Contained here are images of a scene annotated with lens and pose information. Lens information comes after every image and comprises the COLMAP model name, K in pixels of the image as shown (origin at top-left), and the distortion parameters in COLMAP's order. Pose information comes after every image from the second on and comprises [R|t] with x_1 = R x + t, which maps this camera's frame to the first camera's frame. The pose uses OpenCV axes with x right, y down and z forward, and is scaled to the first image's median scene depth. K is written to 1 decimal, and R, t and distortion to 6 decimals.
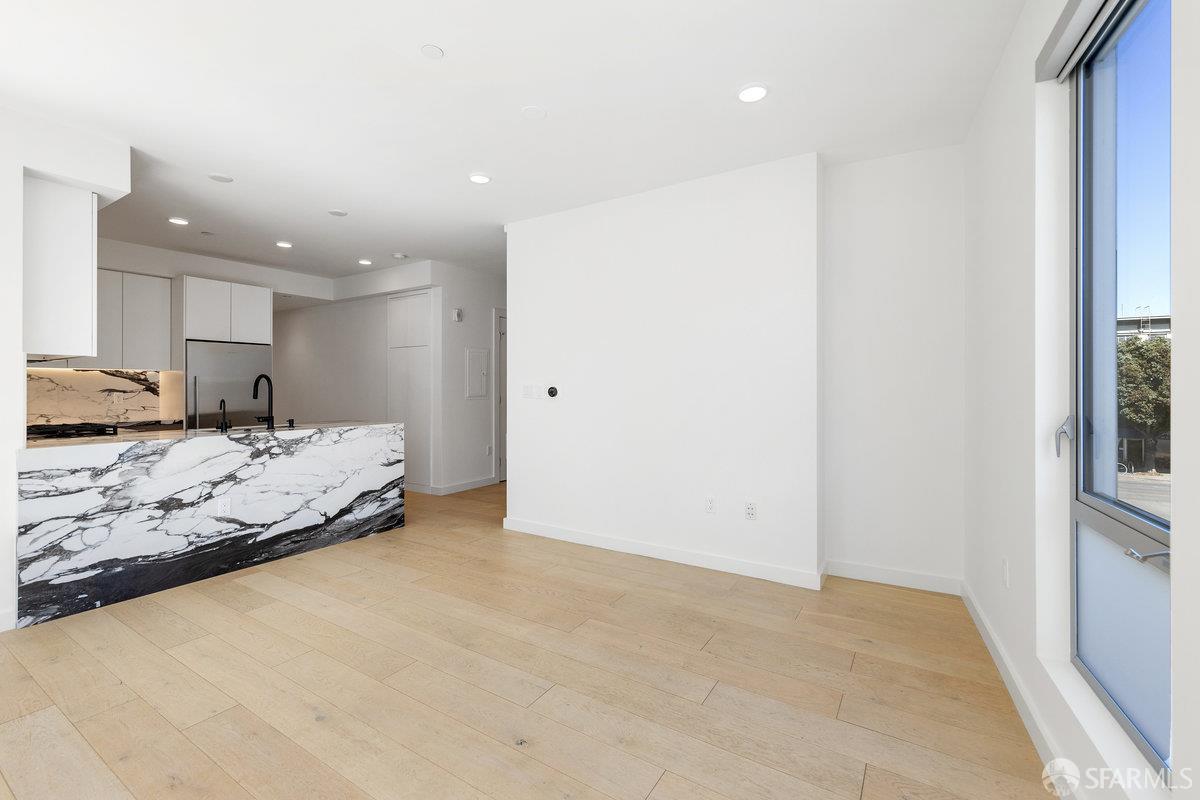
lens RADIAL K [[510.5, 0, 602.9], [0, 510.5, 388.3], [0, 0, 1]] dist [0.003961, -0.000108]
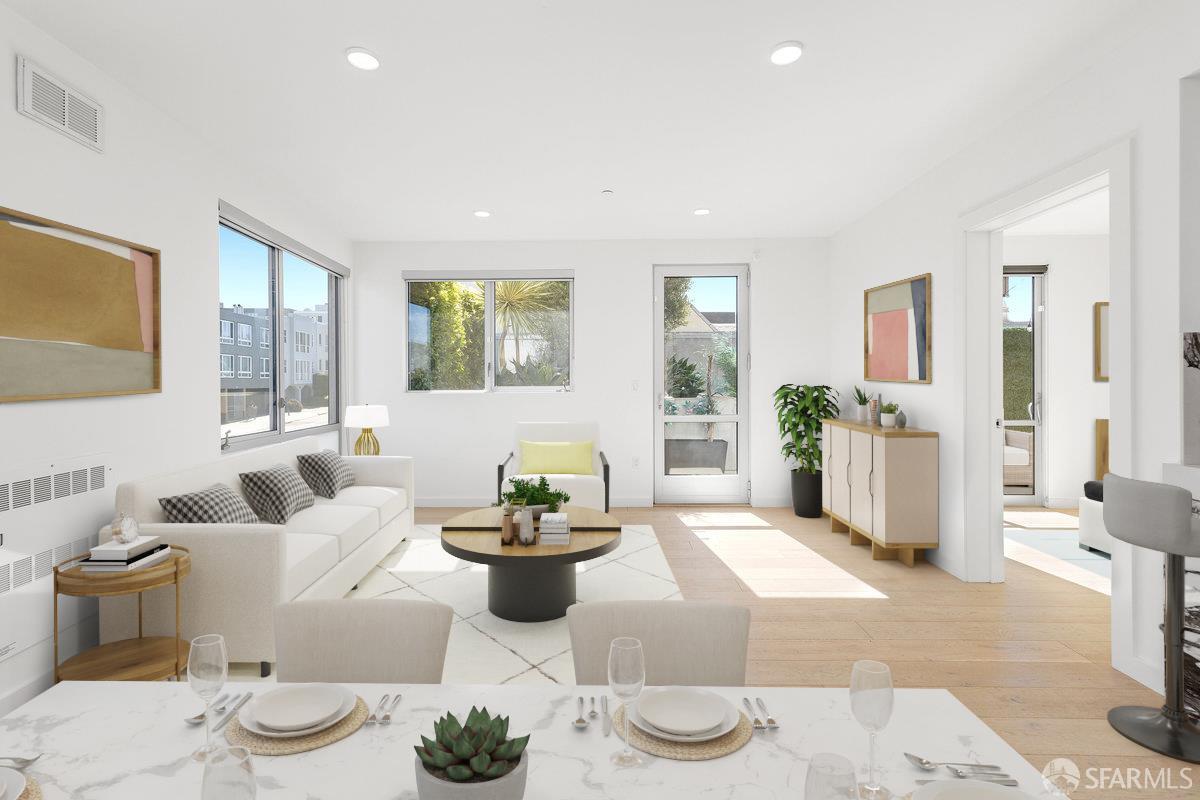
lens RADIAL K [[520.9, 0, 601.8], [0, 520.9, 382.1], [0, 0, 1]] dist [0.002966, 0.000320]
pose [[-0.855691, 0.003647, -0.517474, -0.023819], [0.004165, 0.999991, 0.000162, -0.003120], [0.517470, -0.002016, -0.855699, 0.976599]]
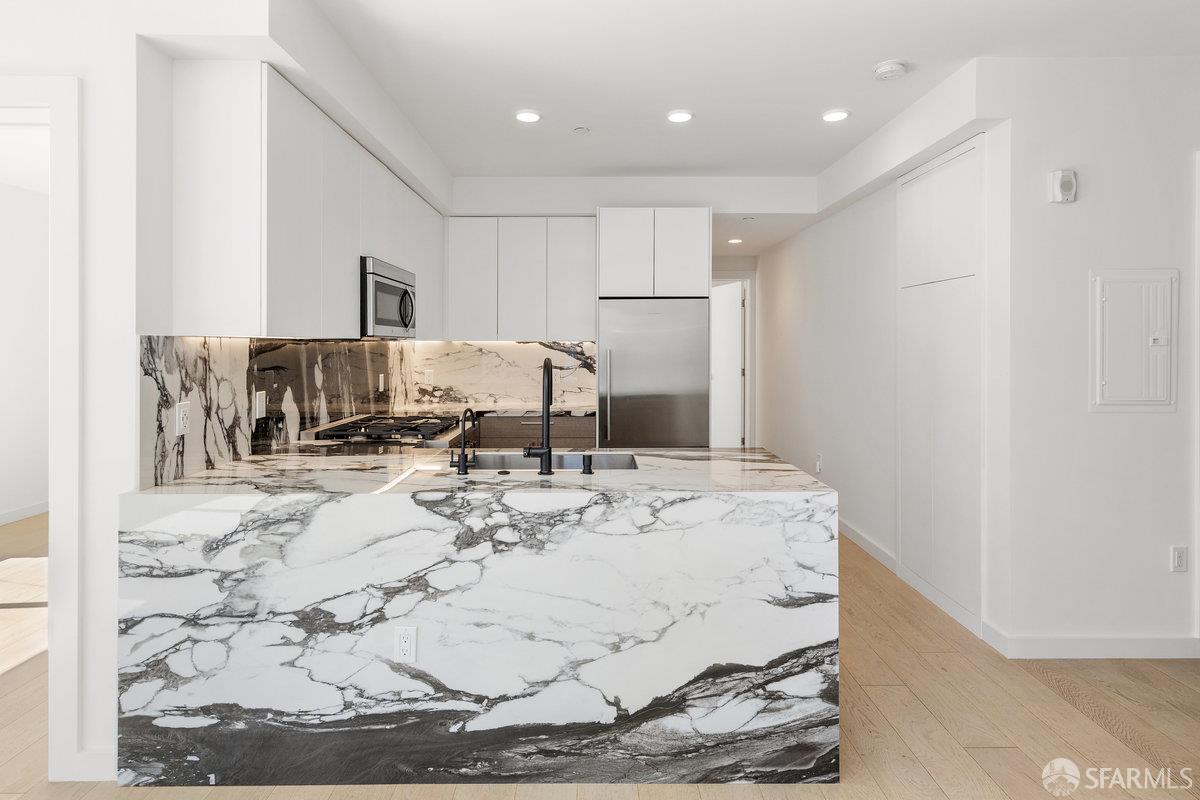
lens RADIAL K [[613.0, 0, 598.1], [0, 613.0, 342.4], [0, 0, 1]] dist [0.003104, -0.000384]
pose [[0.540214, -0.002403, -0.841525, -0.162566], [-0.000849, 0.999994, -0.003401, -0.048951], [0.841528, 0.002552, 0.540208, 0.860263]]
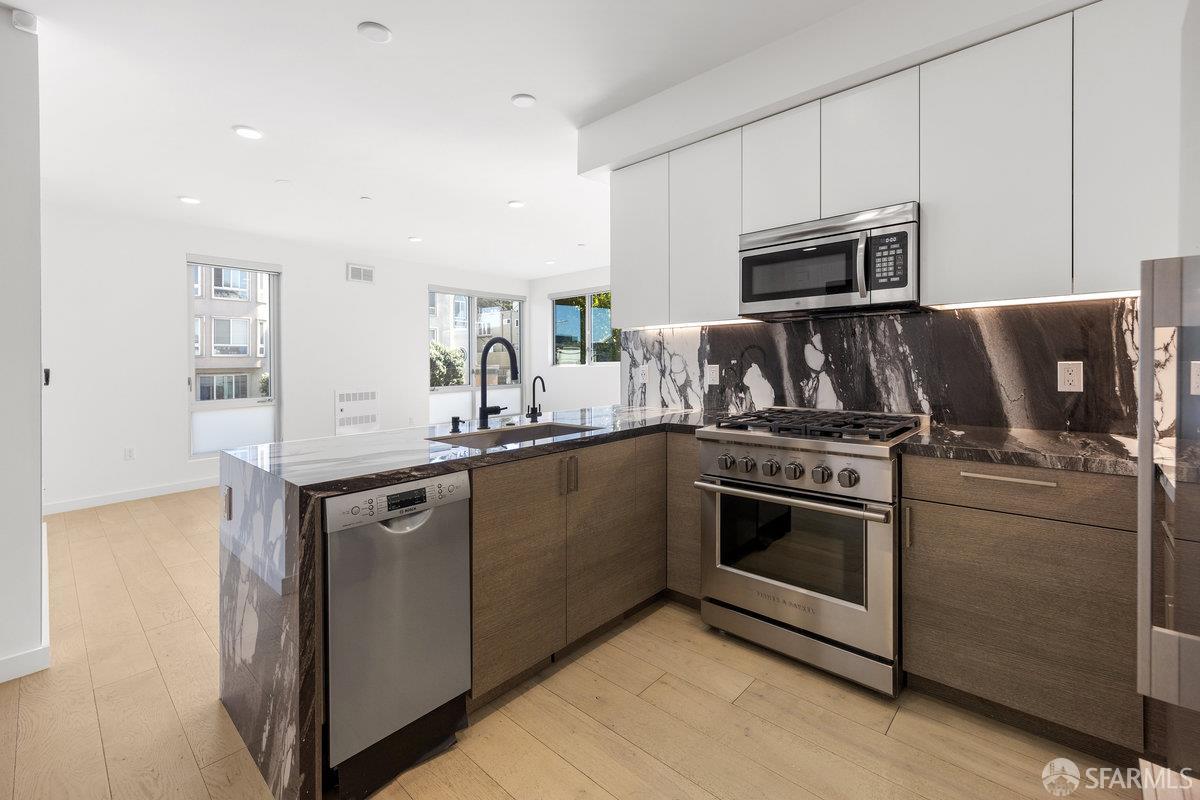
lens RADIAL K [[512.3, 0, 601.8], [0, 512.3, 363.3], [0, 0, 1]] dist [0.000587, 0.000017]
pose [[-0.984448, 0.018050, 0.174744, -1.057509], [0.019085, 0.999809, 0.004244, 0.003315], [-0.174634, 0.007513, -0.984605, 1.860954]]
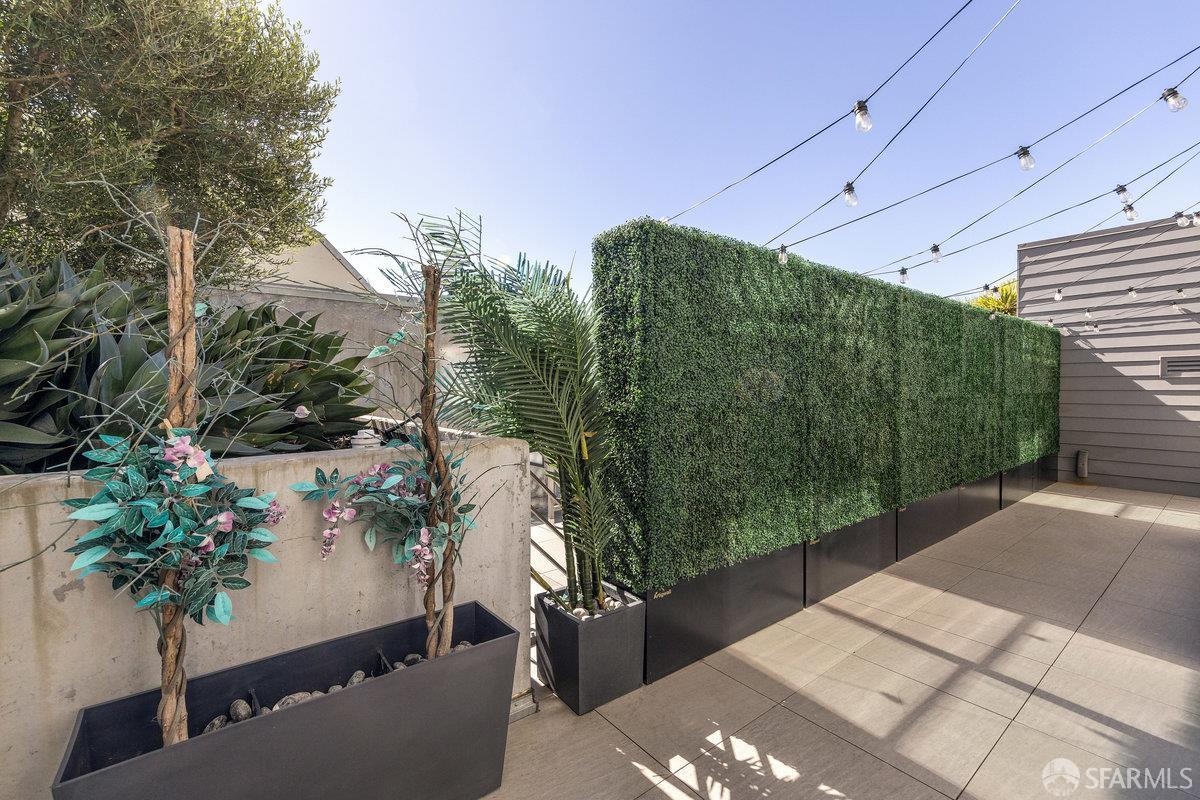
lens RADIAL K [[510.5, 0, 602.9], [0, 510.5, 388.3], [0, 0, 1]] dist [0.003961, -0.000108]
pose [[-0.332576, 0.008789, -0.943036, -1.084994], [0.009548, 0.999937, 0.005953, 0.003728], [0.943028, -0.007024, -0.332639, -0.286206]]
